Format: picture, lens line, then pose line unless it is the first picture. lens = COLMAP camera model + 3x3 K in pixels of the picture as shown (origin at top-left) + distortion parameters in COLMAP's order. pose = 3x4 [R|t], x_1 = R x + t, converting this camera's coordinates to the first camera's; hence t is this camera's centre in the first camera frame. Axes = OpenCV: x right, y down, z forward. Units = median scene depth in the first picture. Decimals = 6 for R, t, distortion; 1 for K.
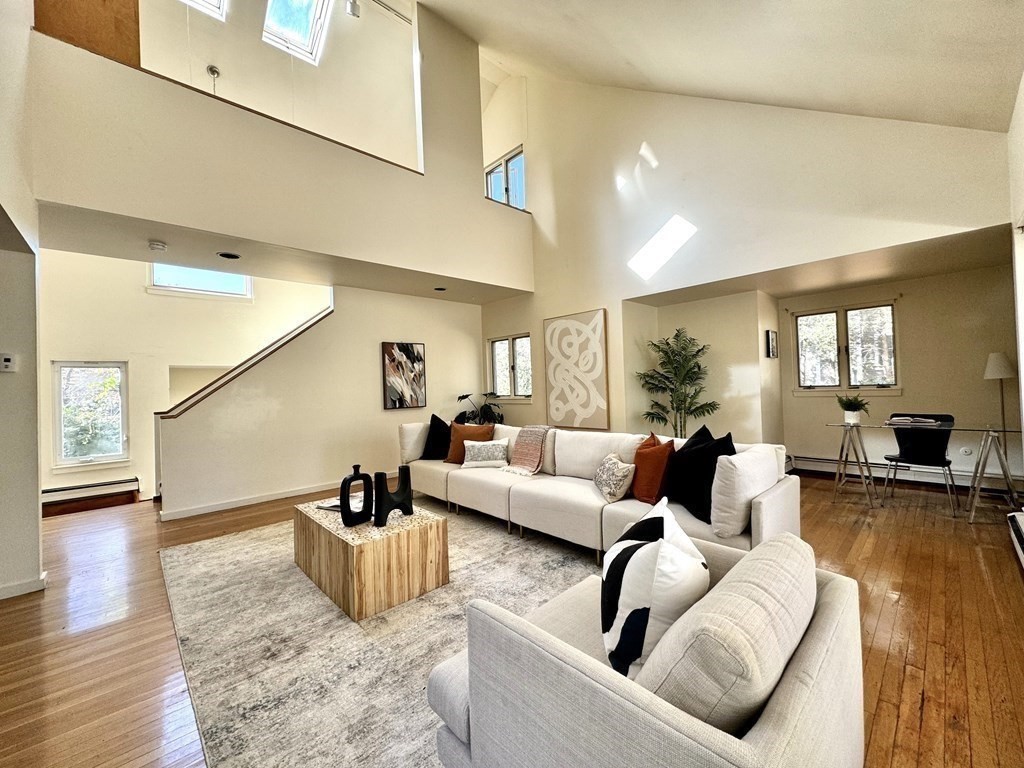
lens RADIAL K [[411.1, 0, 512.0], [0, 411.1, 384.0], [0, 0, 1]] dist [-0.052766, -0.000028]
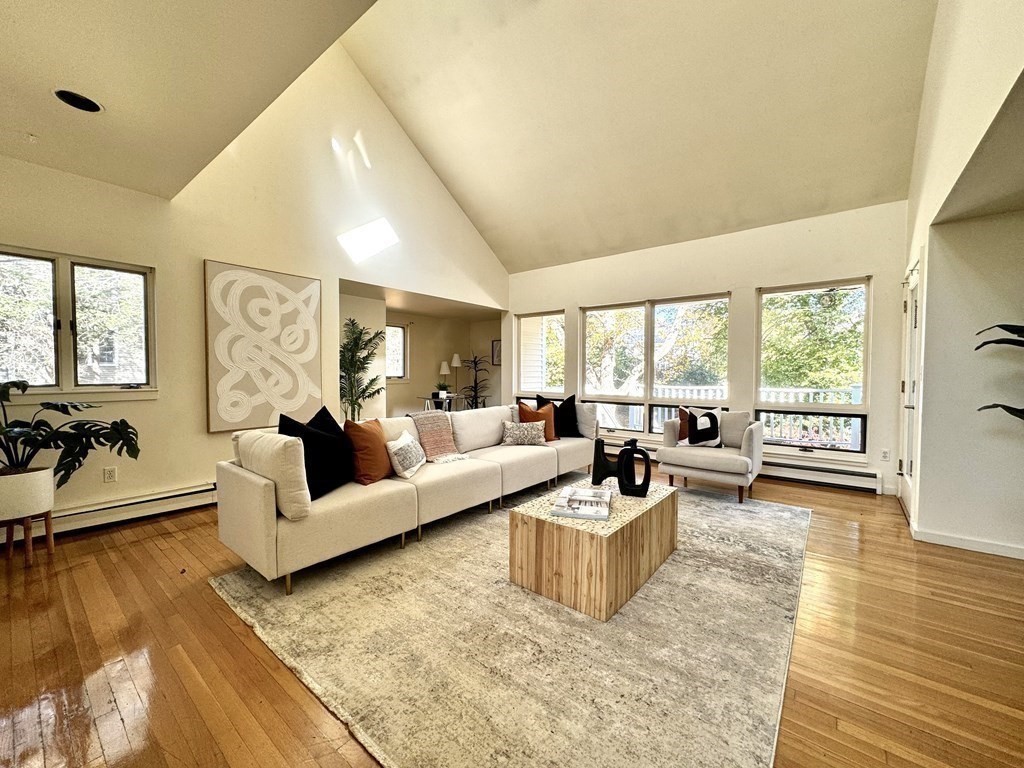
lens RADIAL K [[407.7, 0, 512.0], [0, 407.7, 384.0], [0, 0, 1]] dist [-0.001280, -0.000079]
pose [[-0.139691, 0.008793, 0.990156, -0.630522], [0.001860, 0.999961, -0.008618, 0.037303], [-0.990193, 0.000638, -0.139702, 0.682007]]
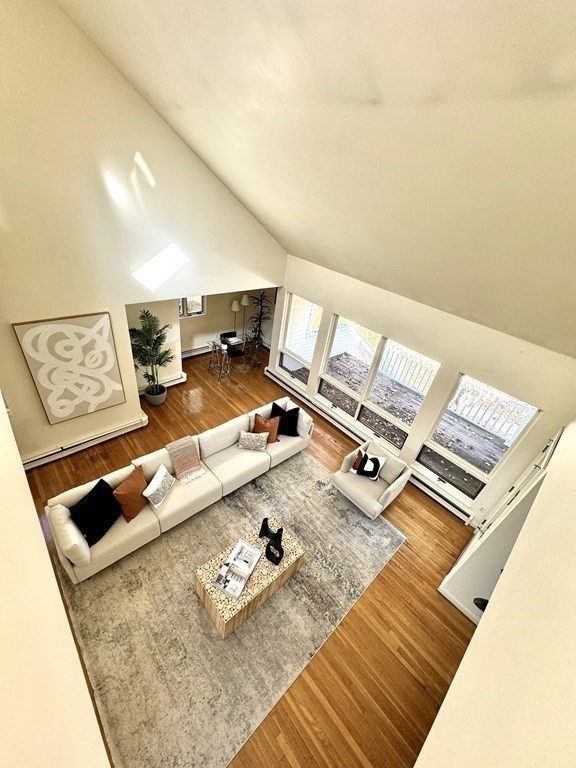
lens RADIAL K [[305.8, 0, 289.3], [0, 305.8, 385.1], [0, 0, 1]] dist [-0.001280, -0.000079]
pose [[0.003096, -0.520441, 0.853892, -0.529617], [-0.141691, 0.845053, 0.515567, -0.476860], [-0.989906, -0.122585, -0.071125, 0.529344]]
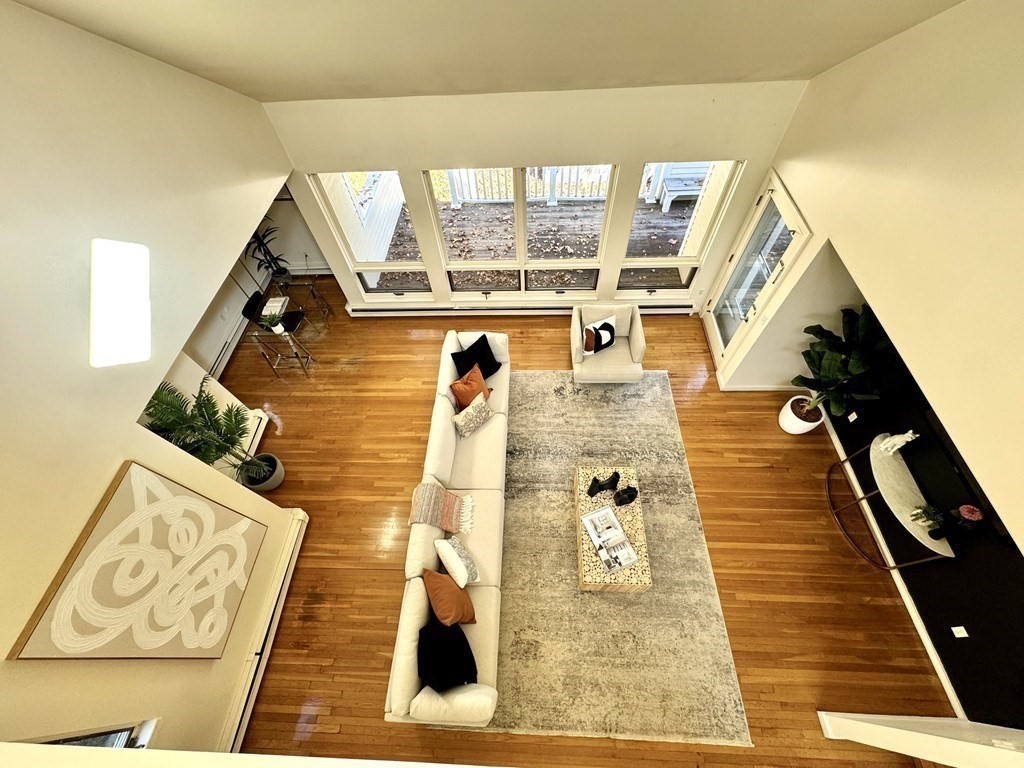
lens RADIAL K [[407.7, 0, 512.0], [0, 407.7, 384.0], [0, 0, 1]] dist [-0.001280, -0.000079]
pose [[-0.702131, -0.548931, 0.453527, -0.251036], [0.073597, 0.577575, 0.813013, -0.565380], [-0.708234, 0.604220, -0.365134, 0.753131]]
